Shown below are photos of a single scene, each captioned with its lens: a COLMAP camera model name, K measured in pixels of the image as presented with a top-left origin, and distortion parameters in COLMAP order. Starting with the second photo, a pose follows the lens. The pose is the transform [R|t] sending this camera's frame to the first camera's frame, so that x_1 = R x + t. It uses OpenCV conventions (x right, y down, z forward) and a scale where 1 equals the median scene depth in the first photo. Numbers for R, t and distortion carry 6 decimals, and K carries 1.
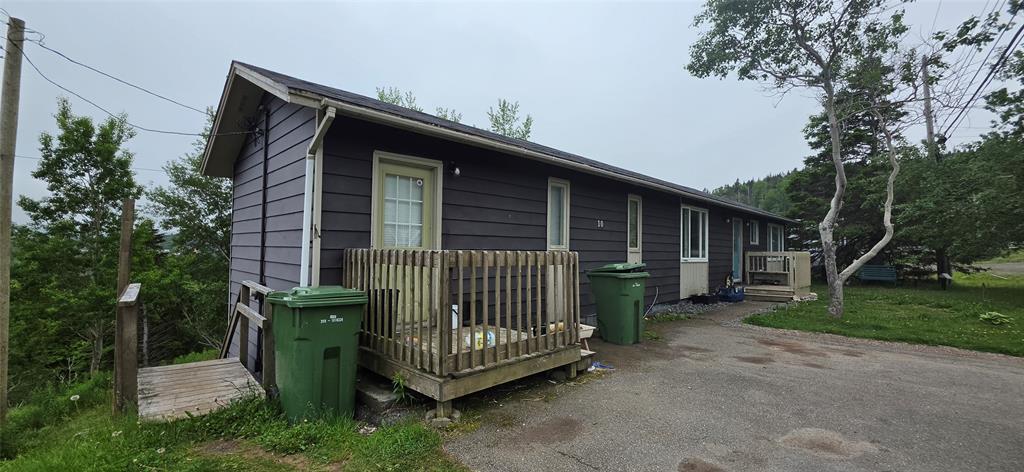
lens RADIAL K [[405.1, 0, 515.4], [0, 405.1, 239.2], [0, 0, 1]] dist [-0.008323, 0.000178]
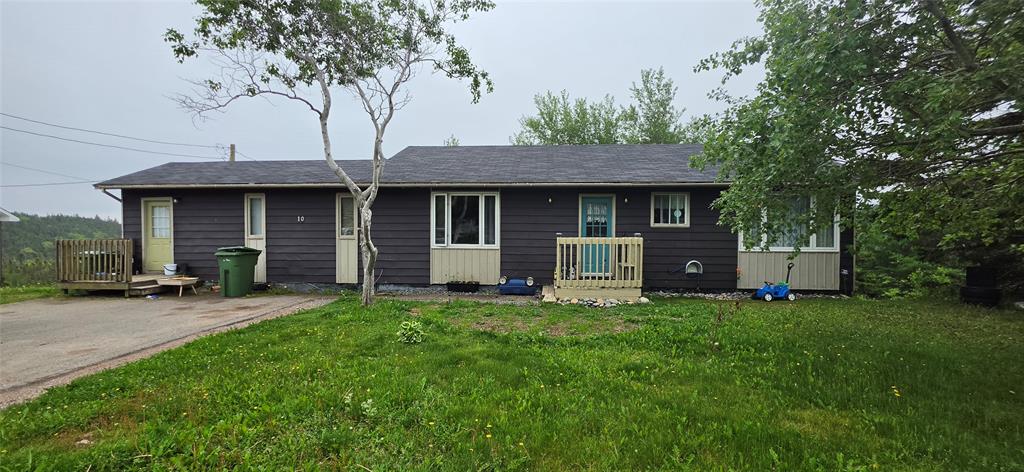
lens RADIAL K [[405.1, 0, 513.5], [0, 405.1, 235.0], [0, 0, 1]] dist [-0.008323, 0.000178]
pose [[0.661556, -0.006056, -0.749871, 1.893916], [0.027262, 0.999501, 0.015979, 0.017244], [0.749400, -0.031014, 0.661391, 0.676394]]
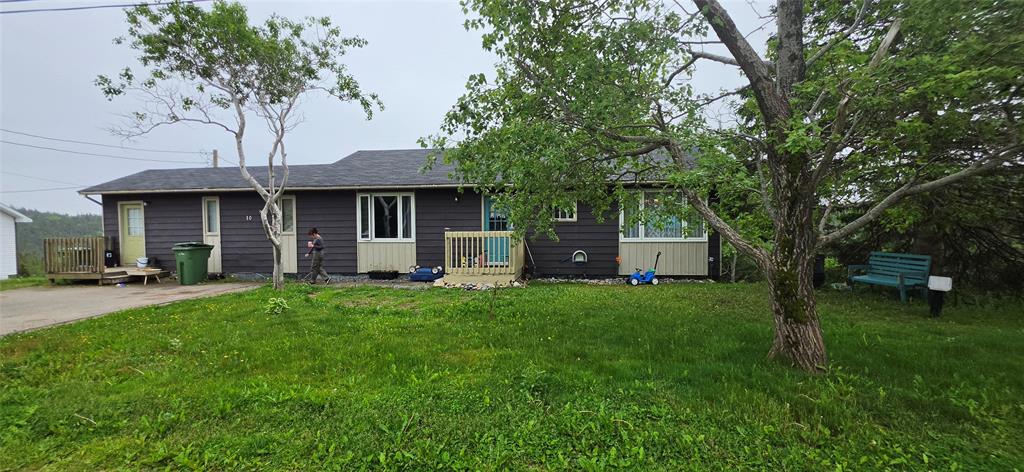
lens RADIAL K [[405.1, 0, 511.8], [0, 405.1, 235.7], [0, 0, 1]] dist [-0.008323, 0.000178]
pose [[0.634702, 0.000120, -0.772757, 2.319237], [0.039306, 0.998701, 0.032439, 0.023784], [0.771756, -0.050963, 0.633873, 0.847840]]
